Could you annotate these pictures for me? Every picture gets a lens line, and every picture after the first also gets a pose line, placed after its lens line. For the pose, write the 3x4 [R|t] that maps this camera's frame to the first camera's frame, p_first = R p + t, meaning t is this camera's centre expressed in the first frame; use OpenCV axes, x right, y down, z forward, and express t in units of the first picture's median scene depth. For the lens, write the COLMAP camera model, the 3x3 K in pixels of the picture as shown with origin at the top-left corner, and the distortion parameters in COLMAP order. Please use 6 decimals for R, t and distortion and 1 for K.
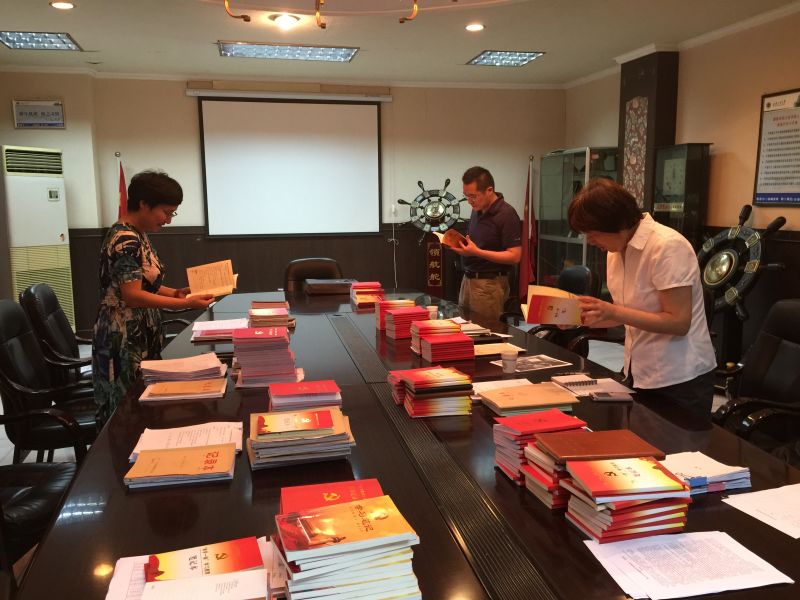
lens RADIAL K [[674.9, 0, 400.0], [0, 674.9, 300.0], [0, 0, 1]] dist [0.097043, -0.145746]
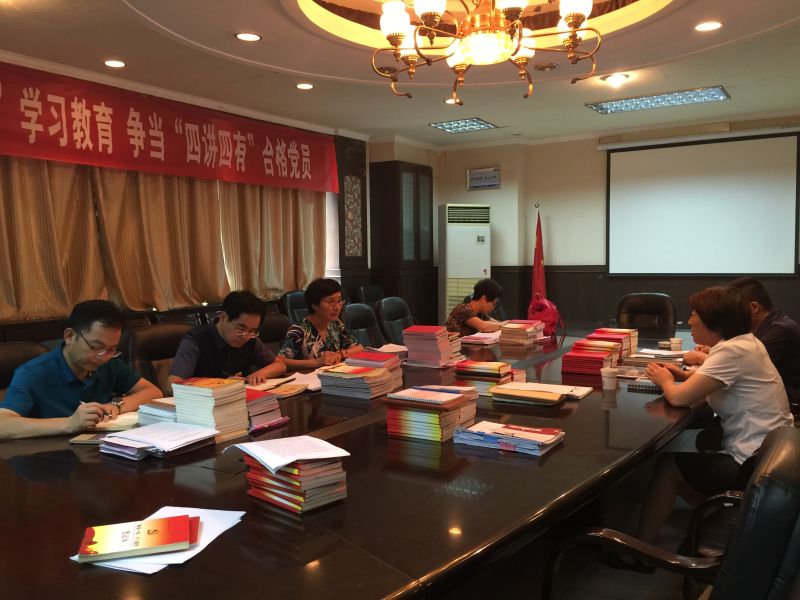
lens RADIAL K [[674.9, 0, 400.0], [0, 674.9, 300.0], [0, 0, 1]] dist [0.097043, -0.145746]
pose [[0.709774, 0.046791, -0.702874, 0.279110], [-0.096613, 0.994829, -0.031335, 0.015392], [0.697773, 0.090147, 0.710624, -0.008516]]
